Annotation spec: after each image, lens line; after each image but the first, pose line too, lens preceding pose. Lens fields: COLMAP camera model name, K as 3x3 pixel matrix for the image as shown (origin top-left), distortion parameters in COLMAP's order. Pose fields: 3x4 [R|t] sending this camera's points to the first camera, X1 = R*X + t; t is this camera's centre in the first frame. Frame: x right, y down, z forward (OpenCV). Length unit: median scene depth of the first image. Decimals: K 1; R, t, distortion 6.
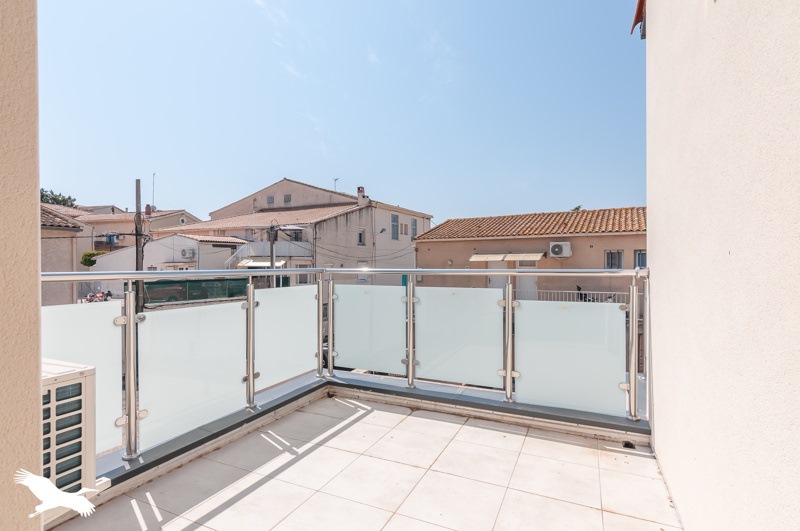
lens RADIAL K [[394.3, 0, 391.8], [0, 394.3, 278.4], [0, 0, 1]] dist [-0.000503, -0.000277]
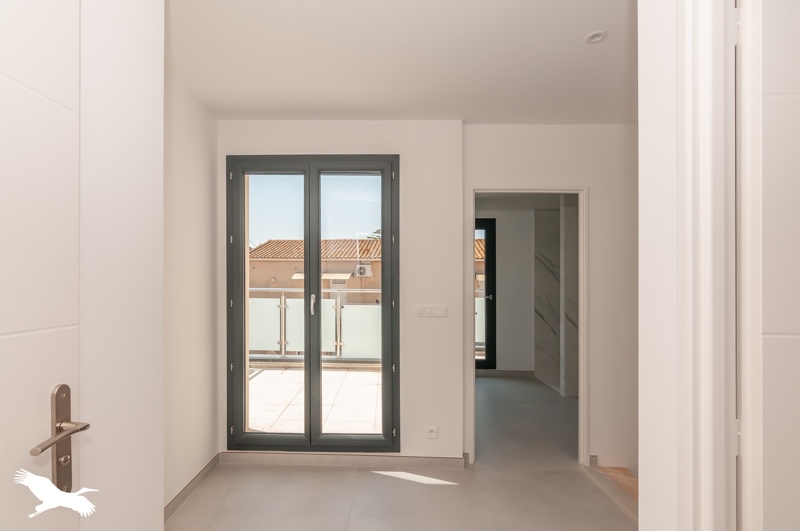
lens RADIAL K [[394.3, 0, 391.8], [0, 394.3, 278.4], [0, 0, 1]] dist [-0.000503, -0.000277]
pose [[0.890057, 0.016465, 0.455553, -0.070214], [0.001581, 0.999230, -0.039205, 0.000178], [-0.455847, 0.035615, 0.889345, -0.166748]]
